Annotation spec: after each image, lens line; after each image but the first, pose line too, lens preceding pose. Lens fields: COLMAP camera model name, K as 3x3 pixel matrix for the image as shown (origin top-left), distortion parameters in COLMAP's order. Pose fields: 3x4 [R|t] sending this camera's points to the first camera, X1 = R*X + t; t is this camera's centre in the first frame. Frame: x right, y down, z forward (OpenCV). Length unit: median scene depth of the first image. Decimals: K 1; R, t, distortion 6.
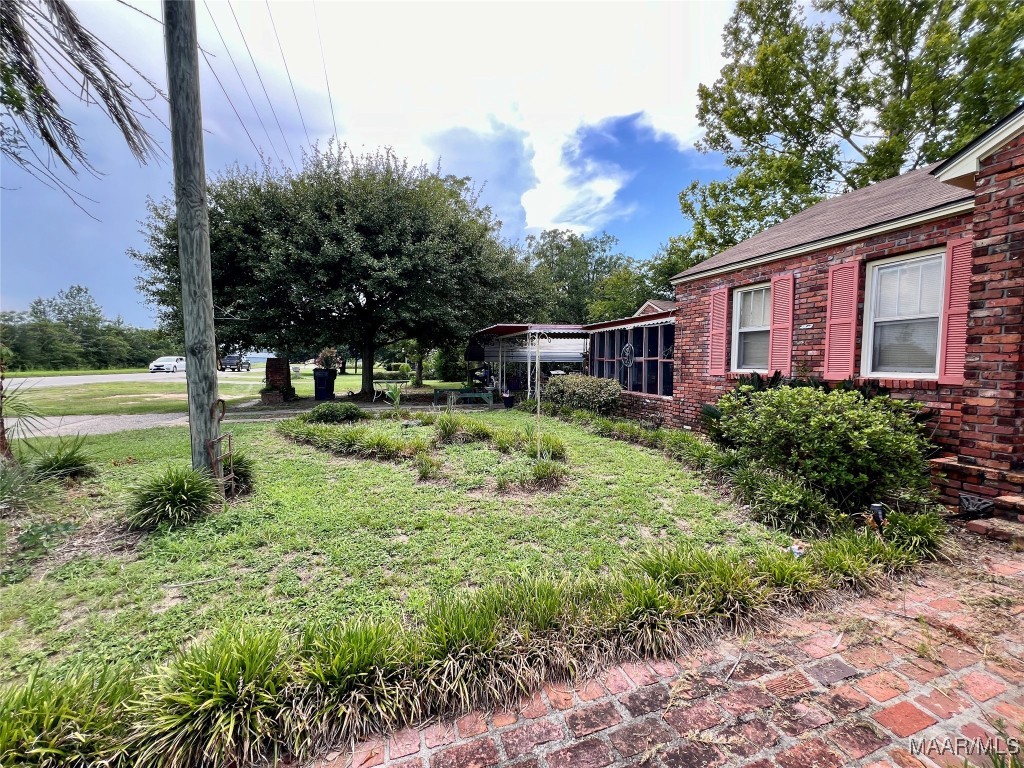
lens RADIAL K [[409.8, 0, 511.5], [0, 409.8, 380.4], [0, 0, 1]] dist [-0.002235, 0.000807]
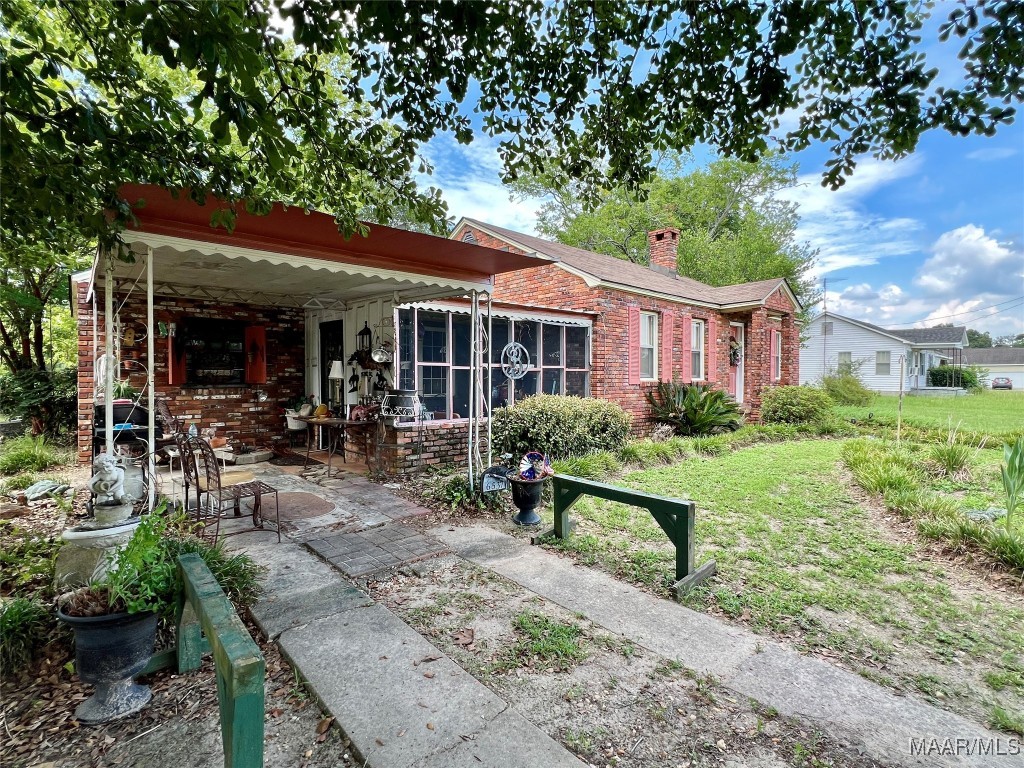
lens RADIAL K [[488.3, 0, 508.0], [0, 488.3, 378.4], [0, 0, 1]] dist [-0.004389, 0.001911]
pose [[-0.391831, -0.022606, 0.919759, -0.516939], [0.030288, 0.998839, 0.037452, -0.078407], [-0.919539, 0.042532, -0.390692, 1.637662]]
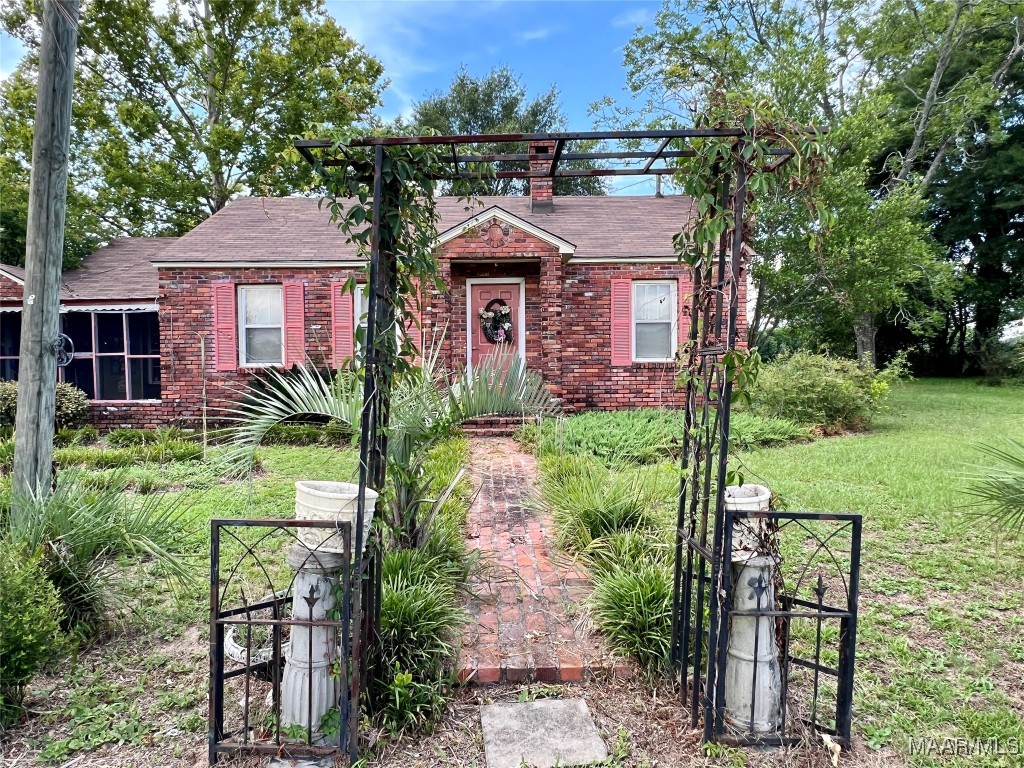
lens RADIAL K [[667.8, 0, 496.3], [0, 667.8, 378.2], [0, 0, 1]] dist [0.005285, -0.001661]
pose [[0.306151, -0.041487, 0.951079, -0.734135], [0.056655, 0.998073, 0.025299, 0.001289], [-0.950296, 0.046138, 0.307911, -0.092309]]
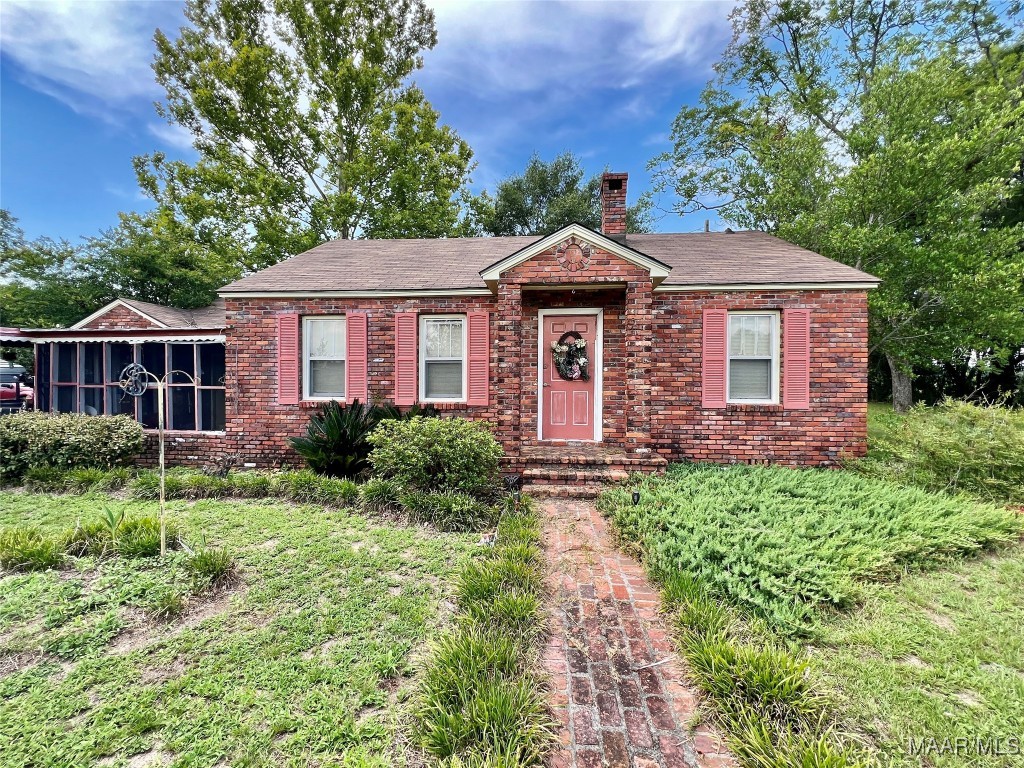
lens RADIAL K [[456.6, 0, 506.3], [0, 456.6, 381.3], [0, 0, 1]] dist [0.001438, -0.000679]
pose [[0.403570, -0.020153, 0.914727, -0.232273], [0.041381, 0.999136, 0.003756, -0.043535], [-0.914013, 0.036337, 0.404055, 0.100383]]
